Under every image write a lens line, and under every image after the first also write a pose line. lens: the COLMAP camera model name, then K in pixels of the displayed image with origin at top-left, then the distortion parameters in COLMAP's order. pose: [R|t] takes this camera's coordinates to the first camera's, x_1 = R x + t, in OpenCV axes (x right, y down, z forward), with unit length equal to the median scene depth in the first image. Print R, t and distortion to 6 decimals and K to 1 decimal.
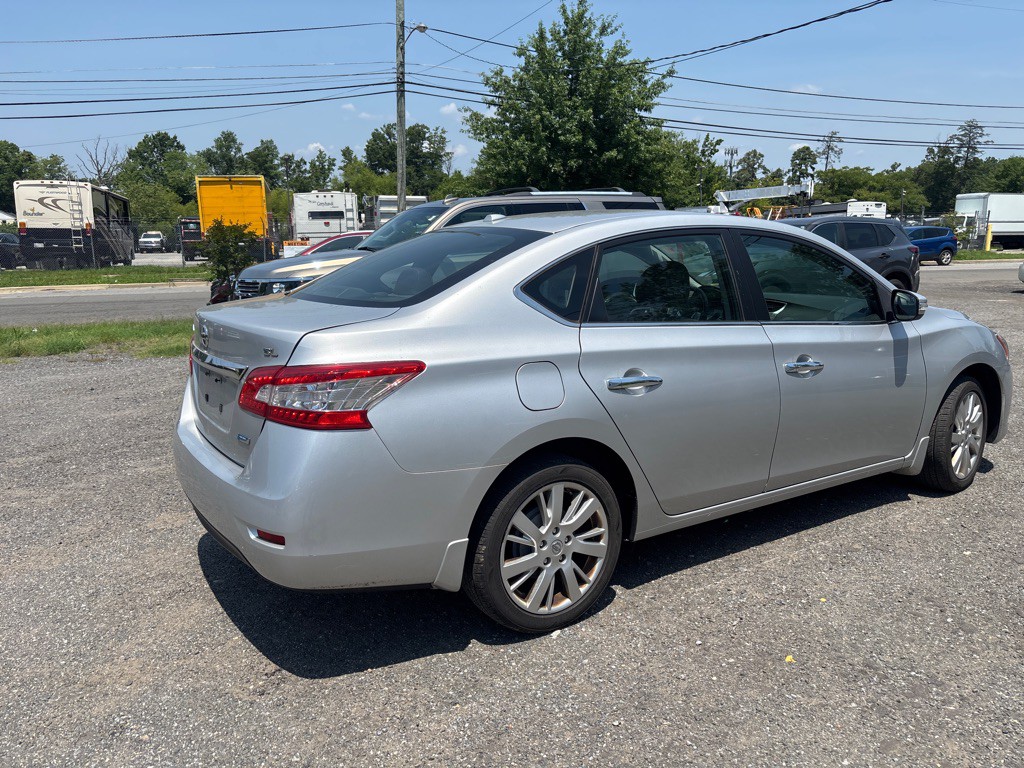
lens RADIAL K [[772.9, 0, 520.6], [0, 772.9, 381.9], [0, 0, 1]] dist [0.070134, -0.075167]
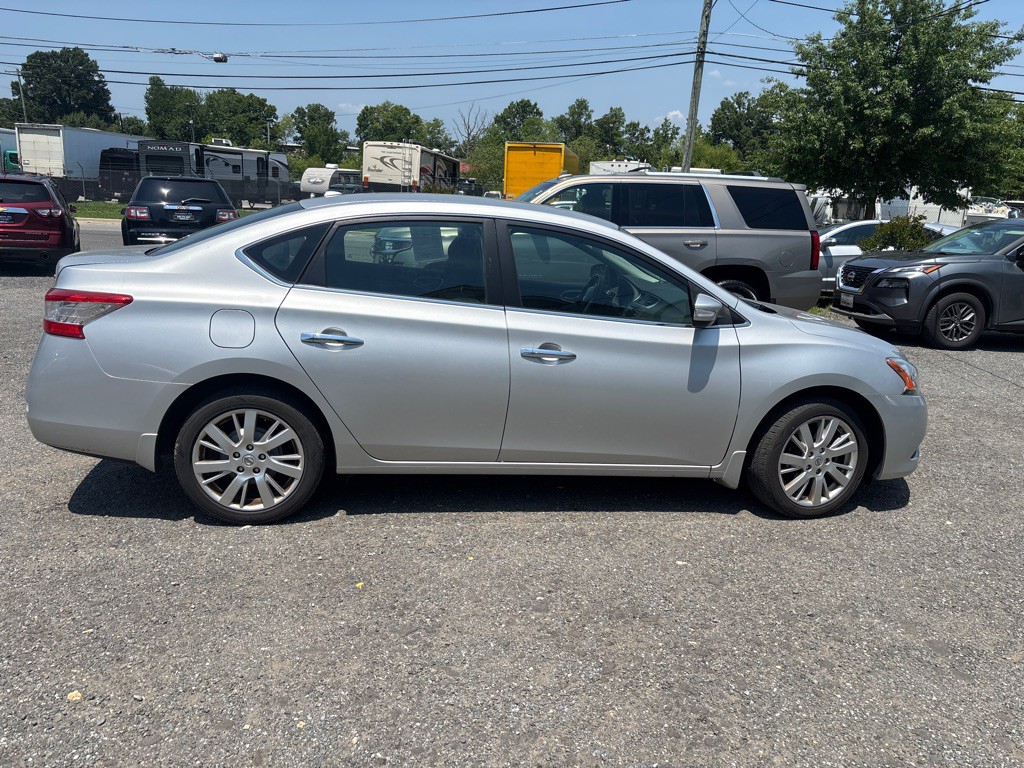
lens RADIAL K [[780.6, 0, 516.5], [0, 780.6, 384.4], [0, 0, 1]] dist [0.010338, 0.008458]
pose [[0.907866, 0.156155, -0.389094, 0.079652], [-0.140952, 0.987712, 0.067517, -0.004731], [0.394856, -0.006453, 0.918720, 0.000893]]
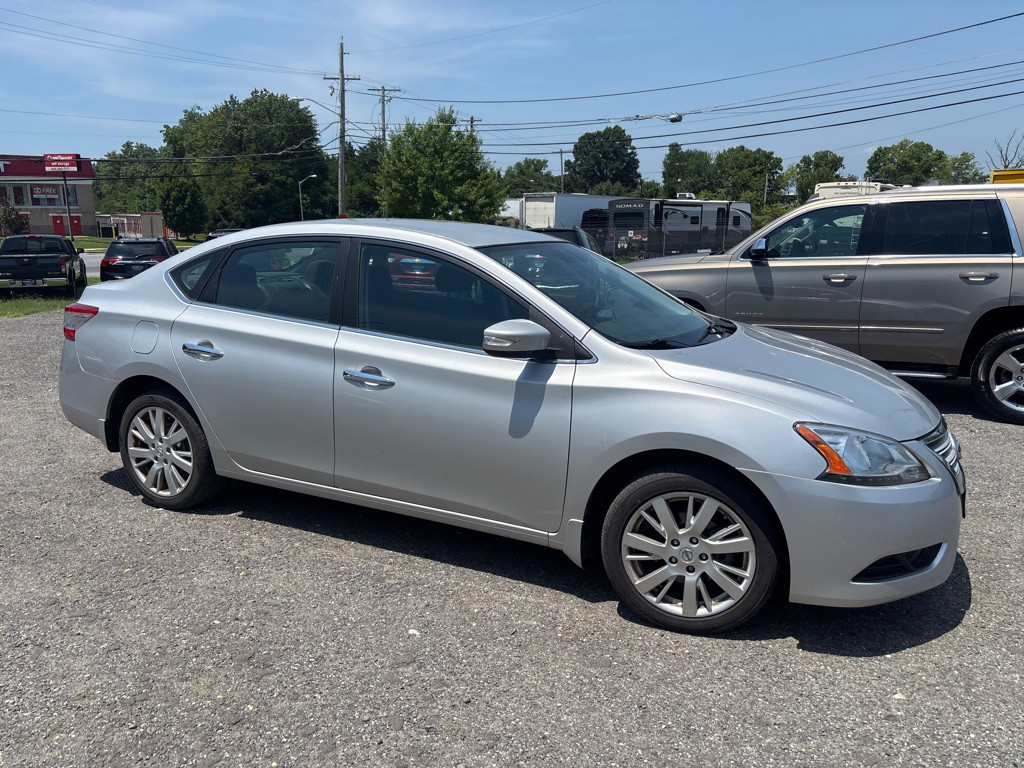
lens RADIAL K [[776.0, 0, 514.5], [0, 776.0, 386.0], [0, 0, 1]] dist [0.029105, -0.001871]
pose [[0.500156, 0.187565, -0.845378, 0.139250], [-0.179783, 0.977479, 0.110509, -0.016431], [0.847067, 0.096713, 0.522613, 0.068660]]
